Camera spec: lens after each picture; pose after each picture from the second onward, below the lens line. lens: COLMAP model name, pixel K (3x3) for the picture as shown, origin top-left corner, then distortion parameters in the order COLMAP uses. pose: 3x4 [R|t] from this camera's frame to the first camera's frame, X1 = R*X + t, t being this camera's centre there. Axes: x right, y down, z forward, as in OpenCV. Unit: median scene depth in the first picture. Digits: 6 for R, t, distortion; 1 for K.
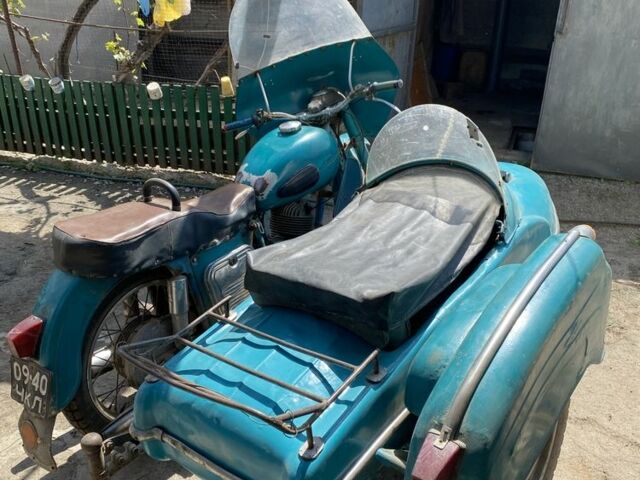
lens RADIAL K [[566.7, 0, 320.0], [0, 566.7, 240.0], [0, 0, 1]] dist [0.082396, -0.107906]
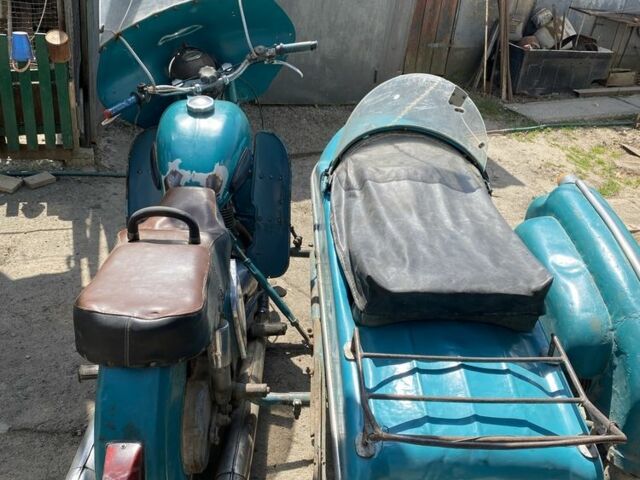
lens RADIAL K [[597.7, 0, 320.0], [0, 597.7, 240.0], [0, 0, 1]] dist [0.034429, -0.016852]
pose [[0.806970, -0.236422, 0.541206, -0.555550], [0.172734, 0.970789, 0.166525, -0.161037], [-0.564767, -0.040896, 0.824237, 0.239978]]
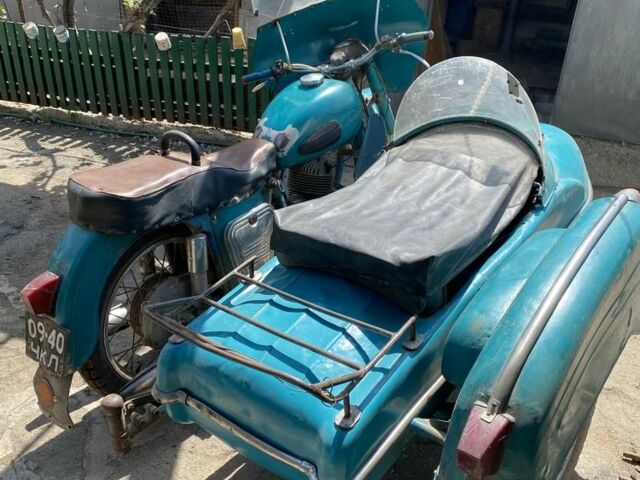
lens RADIAL K [[571.1, 0, 319.0], [0, 571.1, 233.0], [0, 0, 1]] dist [0.097630, -0.149484]
pose [[0.999749, 0.021774, -0.005343, -0.039351], [-0.021441, 0.998200, 0.056016, 0.003247], [0.006553, -0.055887, 0.998416, 0.036141]]
